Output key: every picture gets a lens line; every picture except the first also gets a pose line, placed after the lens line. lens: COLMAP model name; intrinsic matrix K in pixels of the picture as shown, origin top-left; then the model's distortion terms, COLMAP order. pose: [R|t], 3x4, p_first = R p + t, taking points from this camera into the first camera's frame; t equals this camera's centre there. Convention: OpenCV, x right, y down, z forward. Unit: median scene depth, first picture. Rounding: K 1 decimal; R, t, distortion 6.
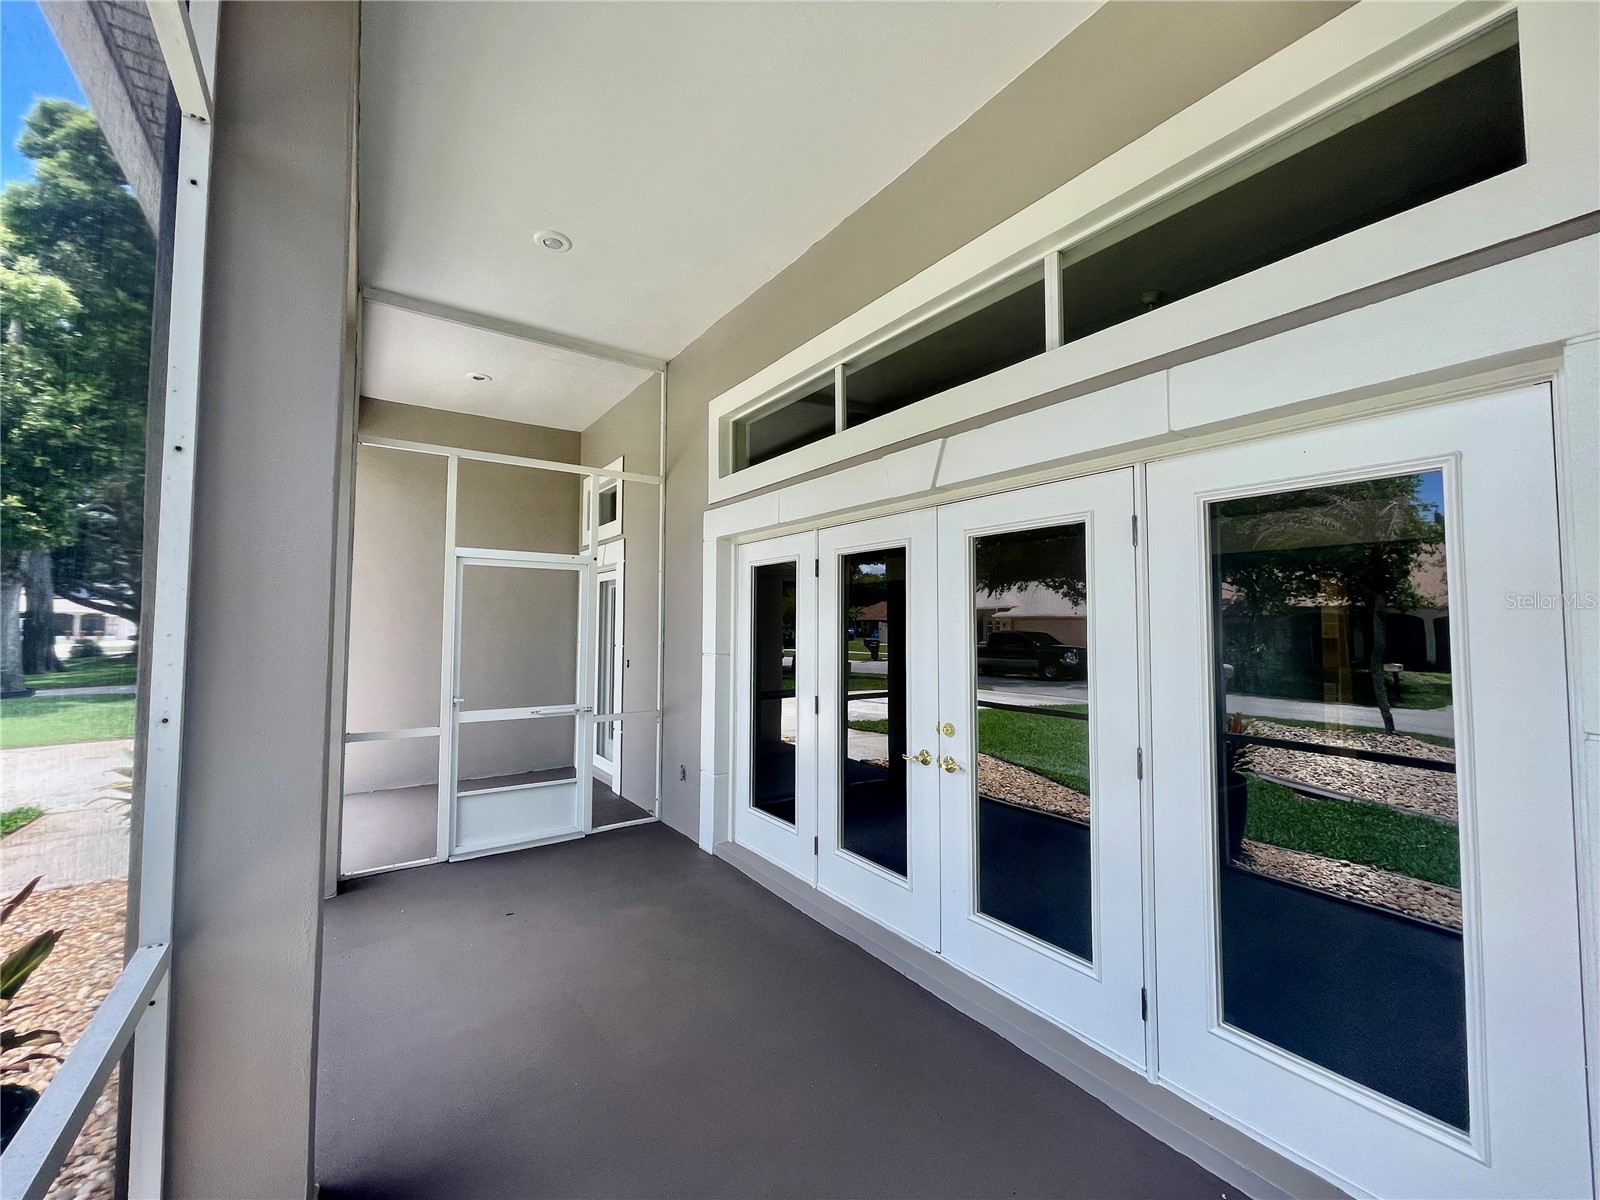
lens RADIAL K [[648.6, 0, 800.0], [0, 648.6, 600.0], [0, 0, 1]] dist [-0.000354, -0.000012]
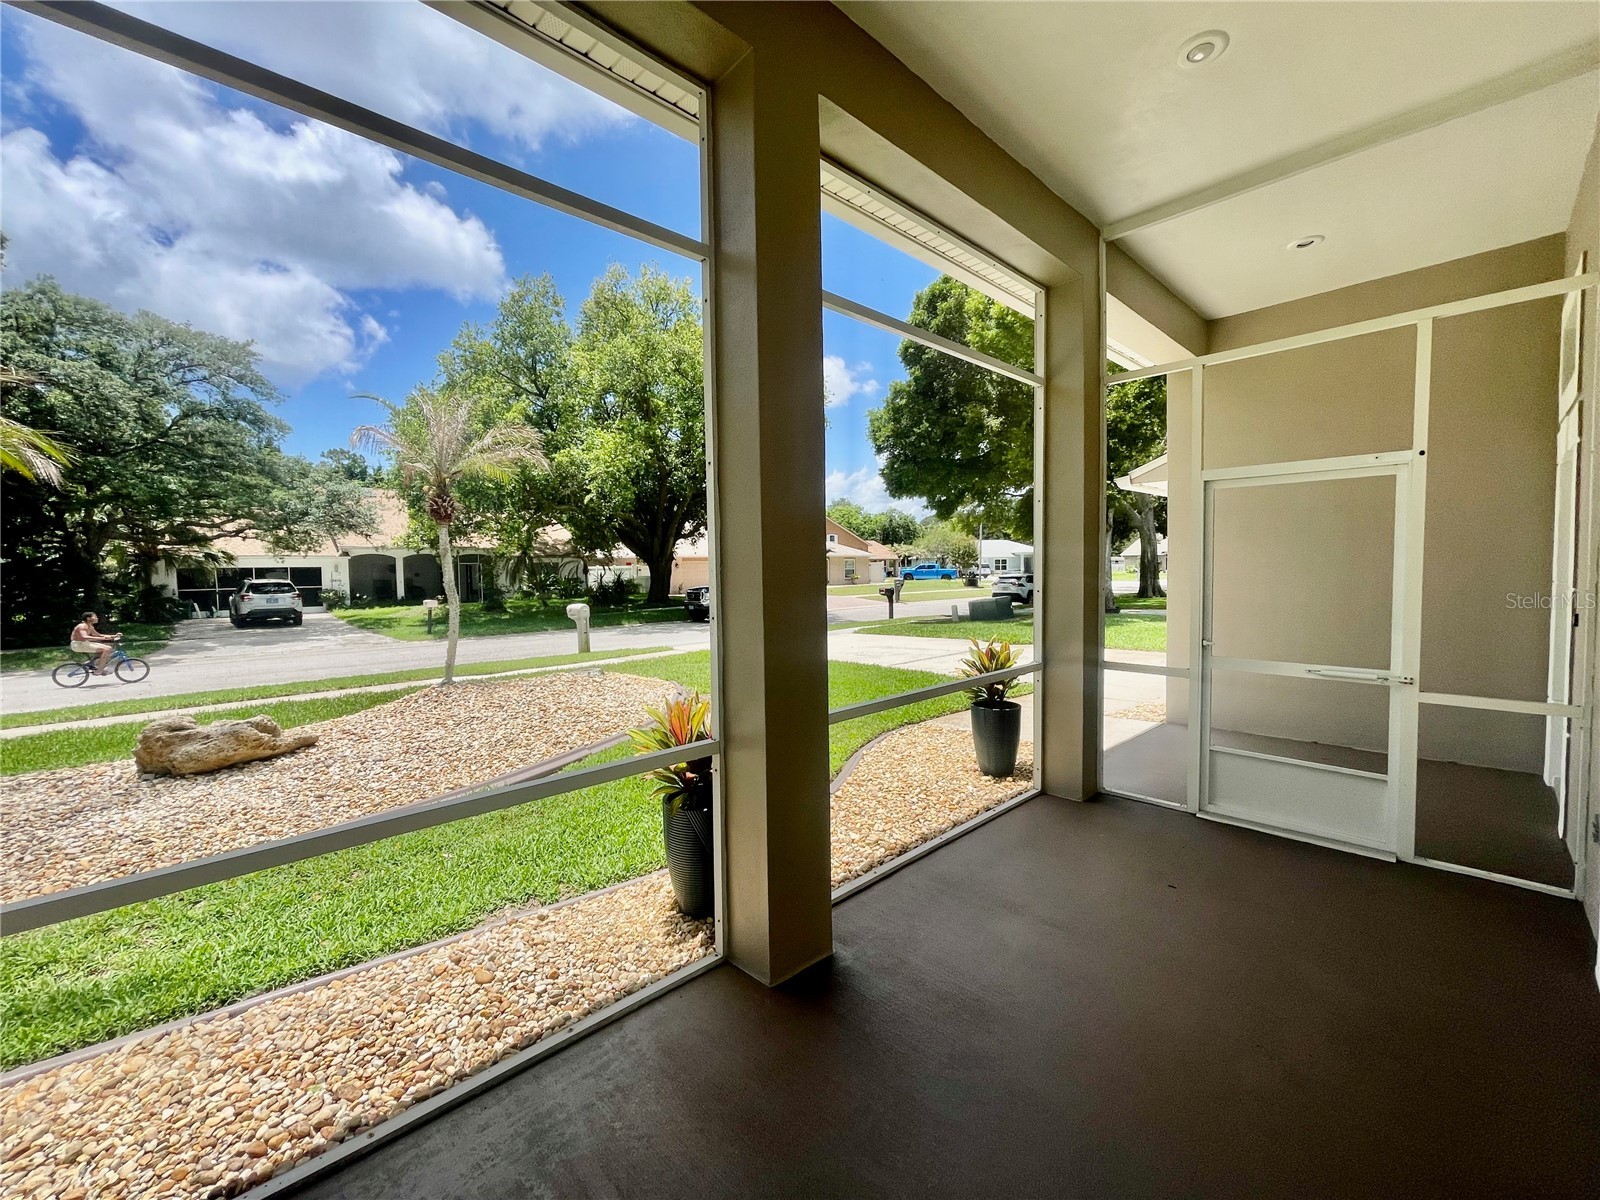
lens RADIAL K [[648.6, 0, 800.0], [0, 648.6, 600.0], [0, 0, 1]] dist [-0.000354, -0.000012]
pose [[0.148920, 0.045684, -0.987793, 0.246956], [0.055437, 0.996976, 0.054466, 0.014405], [0.987294, -0.062871, 0.145937, 0.295752]]
